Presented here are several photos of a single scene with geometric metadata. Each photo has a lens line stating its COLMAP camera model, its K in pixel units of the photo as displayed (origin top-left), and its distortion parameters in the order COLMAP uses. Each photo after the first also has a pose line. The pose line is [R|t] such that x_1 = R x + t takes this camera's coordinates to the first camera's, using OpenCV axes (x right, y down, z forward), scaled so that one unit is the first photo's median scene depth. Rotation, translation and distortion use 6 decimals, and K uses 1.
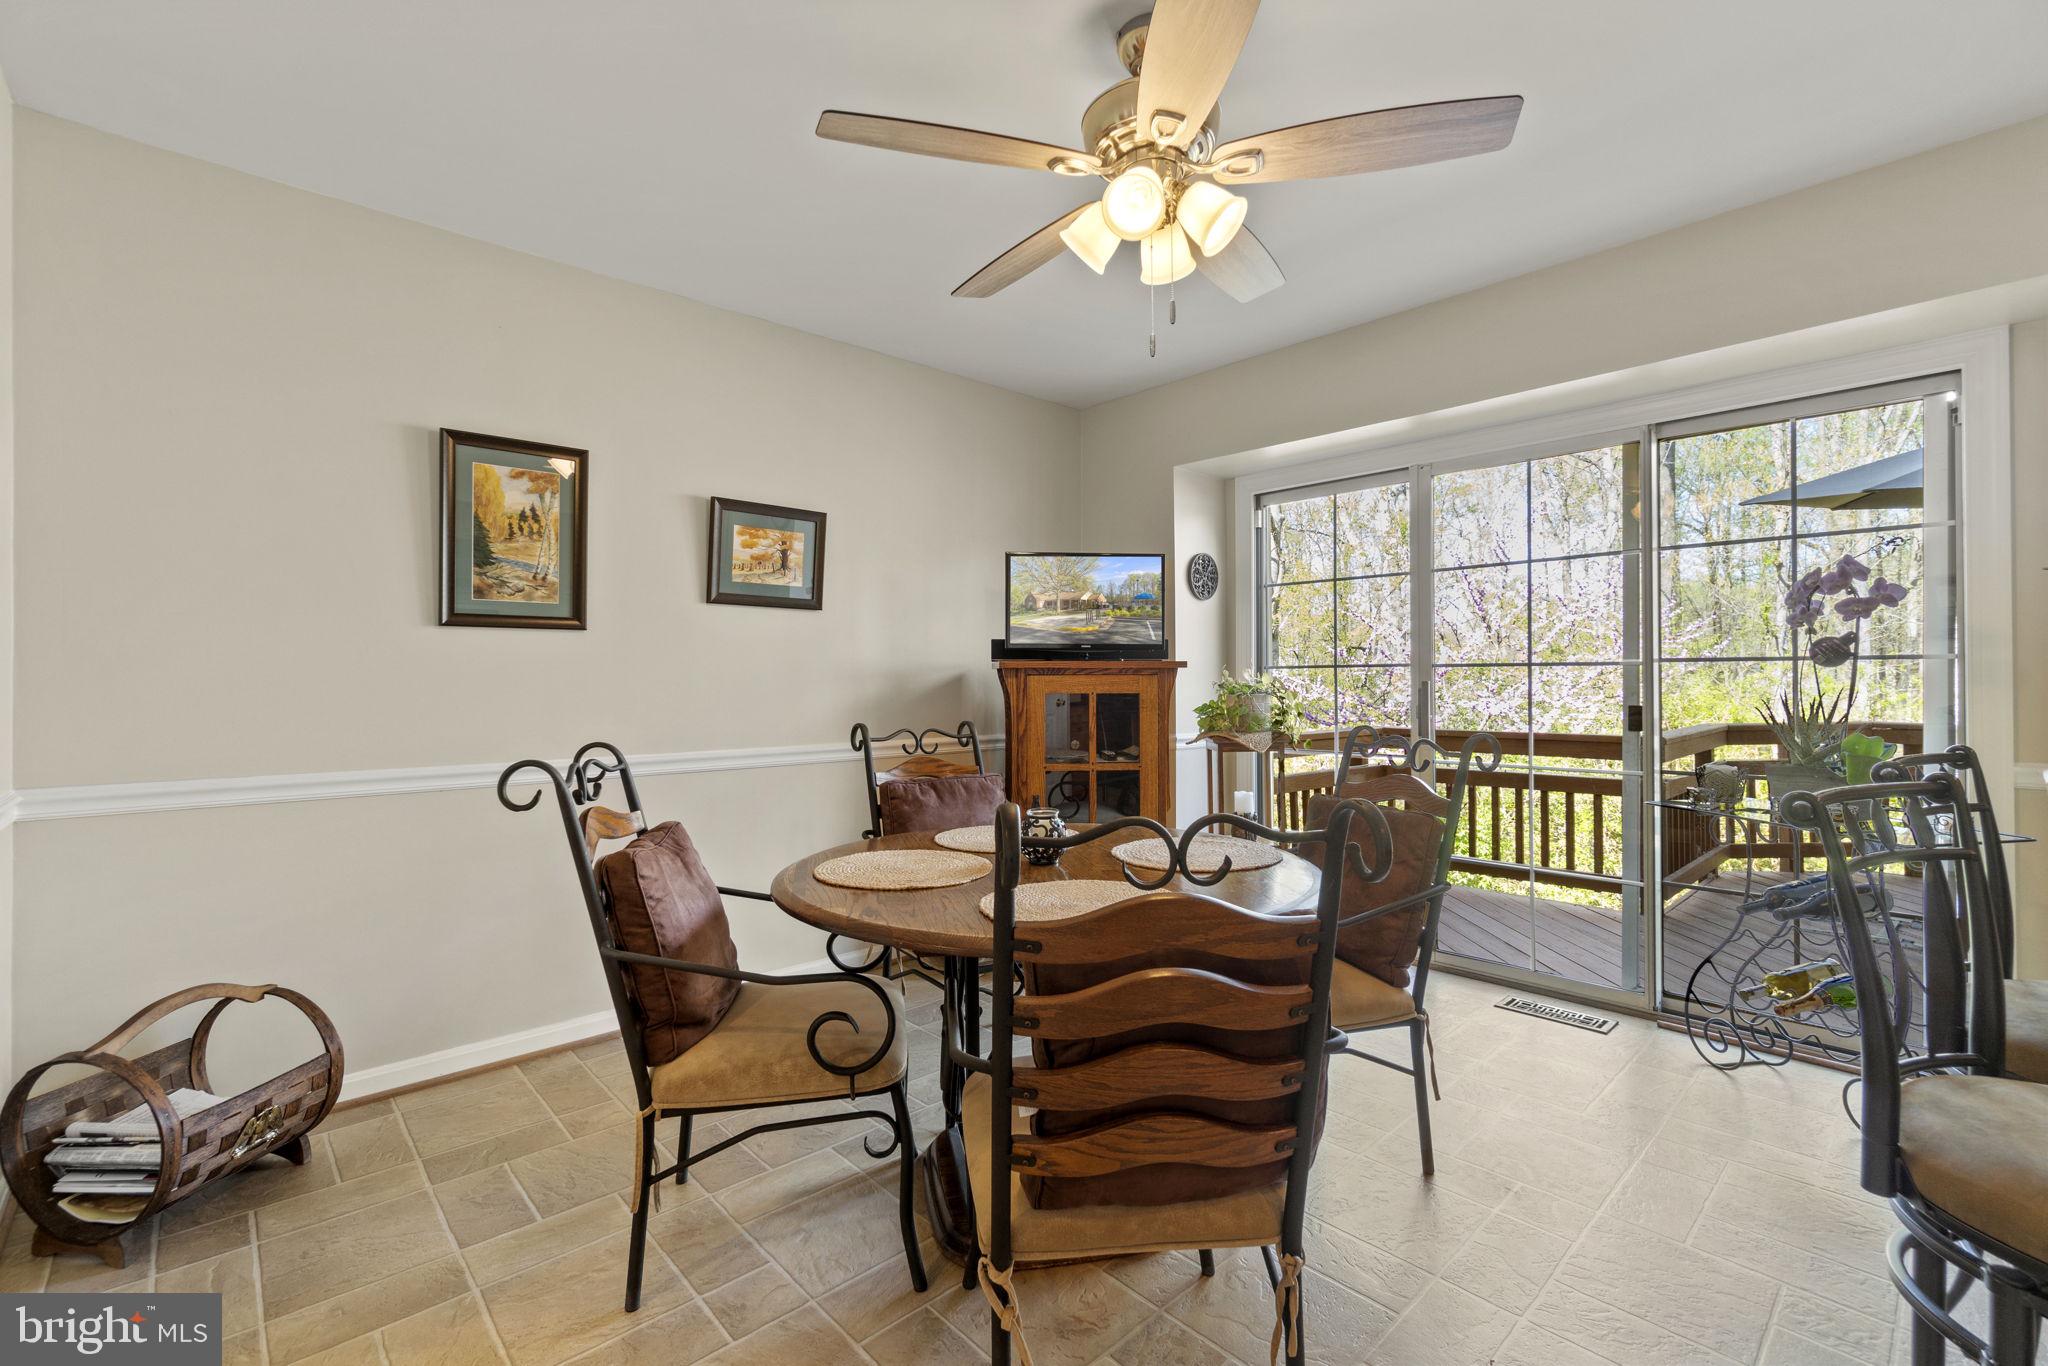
lens RADIAL K [[889.2, 0, 1017.4], [0, 889.2, 672.3], [0, 0, 1]] dist [-0.001597, 0.000323]
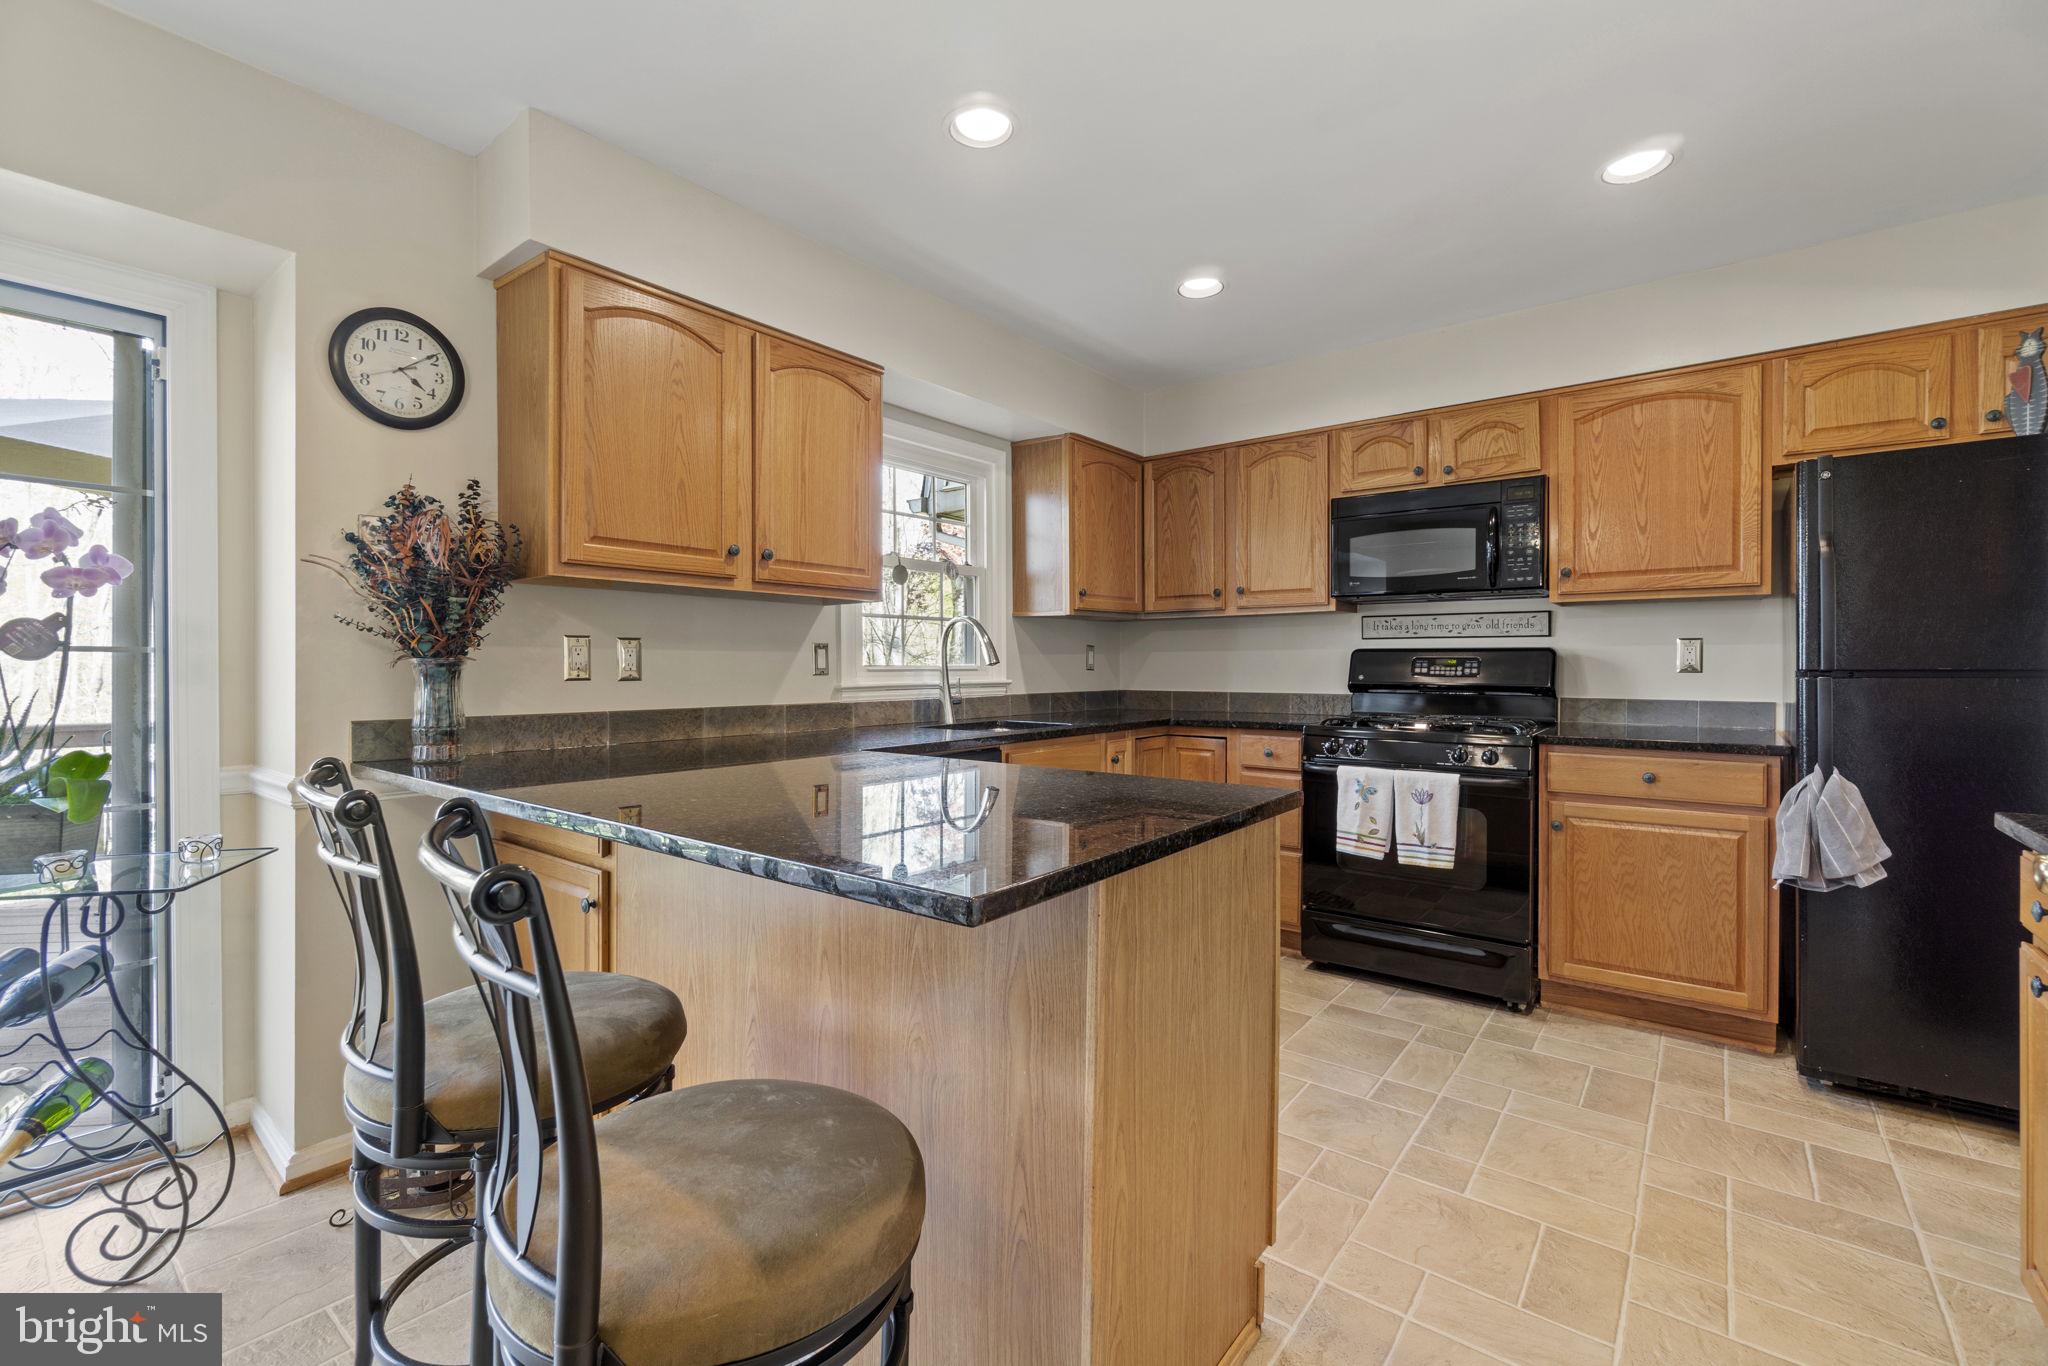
lens RADIAL K [[889.2, 0, 1017.4], [0, 889.2, 672.3], [0, 0, 1]] dist [-0.001597, 0.000323]
pose [[-0.148779, 0.001668, 0.988869, 0.072648], [-0.004577, 0.999987, -0.002375, 0.001391], [-0.988860, -0.004879, -0.148770, 0.258154]]
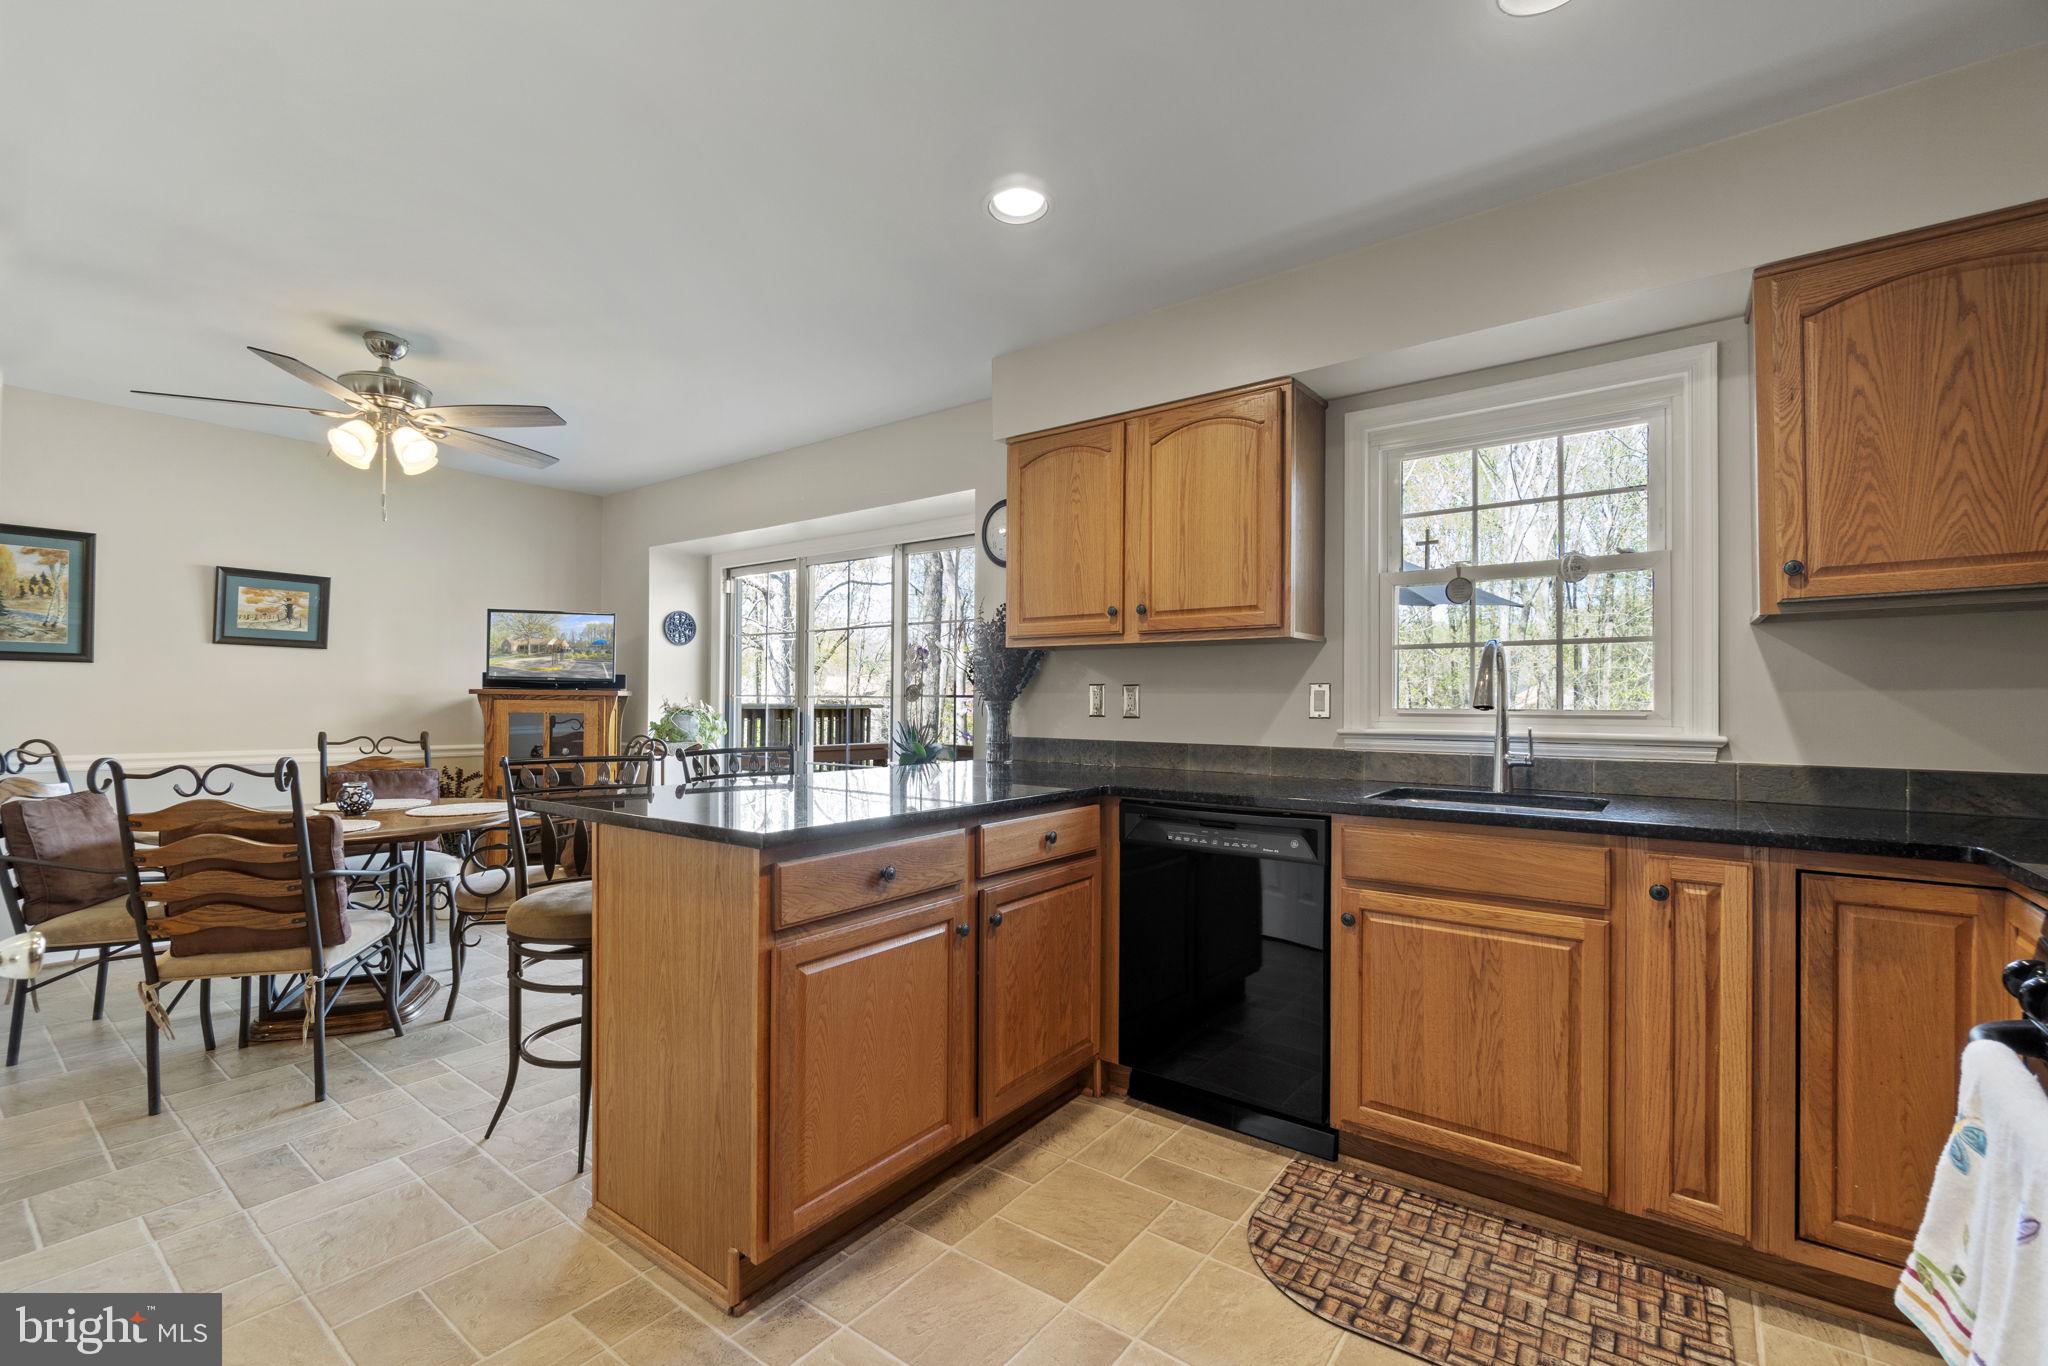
lens RADIAL K [[878.8, 0, 1008.3], [0, 878.8, 693.5], [0, 0, 1]] dist [-0.002990, -0.000407]
pose [[0.984985, 0.015616, 0.171931, 0.654512], [-0.015266, 0.999878, -0.003358, -0.015837], [-0.171962, 0.000683, 0.985103, -0.562926]]
